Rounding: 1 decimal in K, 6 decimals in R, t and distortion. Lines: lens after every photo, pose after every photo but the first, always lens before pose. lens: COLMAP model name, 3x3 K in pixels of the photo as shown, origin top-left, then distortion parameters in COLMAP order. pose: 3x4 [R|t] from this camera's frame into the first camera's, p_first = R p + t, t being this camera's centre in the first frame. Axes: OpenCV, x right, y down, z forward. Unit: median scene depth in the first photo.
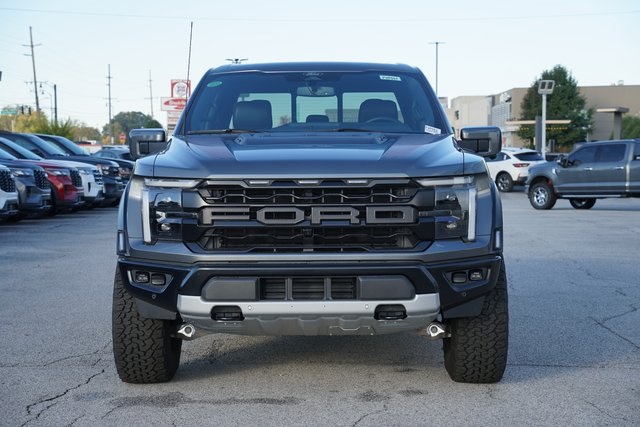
lens RADIAL K [[1311.9, 0, 322.0], [0, 1311.9, 218.1], [0, 0, 1]] dist [0.677148, 0.000000]
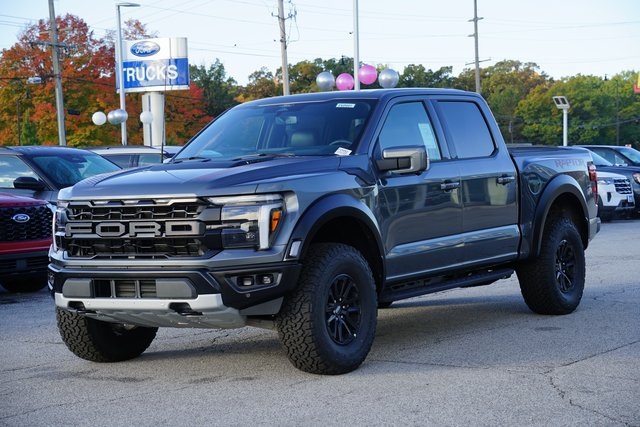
lens RADIAL K [[1350.2, 0, 320.1], [0, 1350.2, 214.0], [0, 0, 1]] dist [0.351880, 0.000000]
pose [[0.853018, -0.010247, -0.521781, 0.802481], [0.005473, 0.999928, -0.010689, -0.001543], [0.521853, 0.006262, 0.853012, 0.010370]]
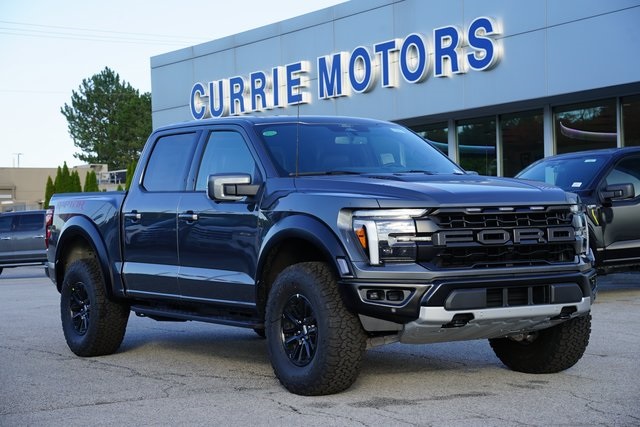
lens RADIAL K [[1311.9, 0, 318.6], [0, 1311.9, 206.8], [0, 0, 1]] dist [0.677148, 0.000000]
pose [[0.829500, -0.013063, 0.558354, -0.844021], [0.045676, 0.997964, -0.044510, 0.017584], [-0.556636, 0.062425, 0.828408, 0.075458]]
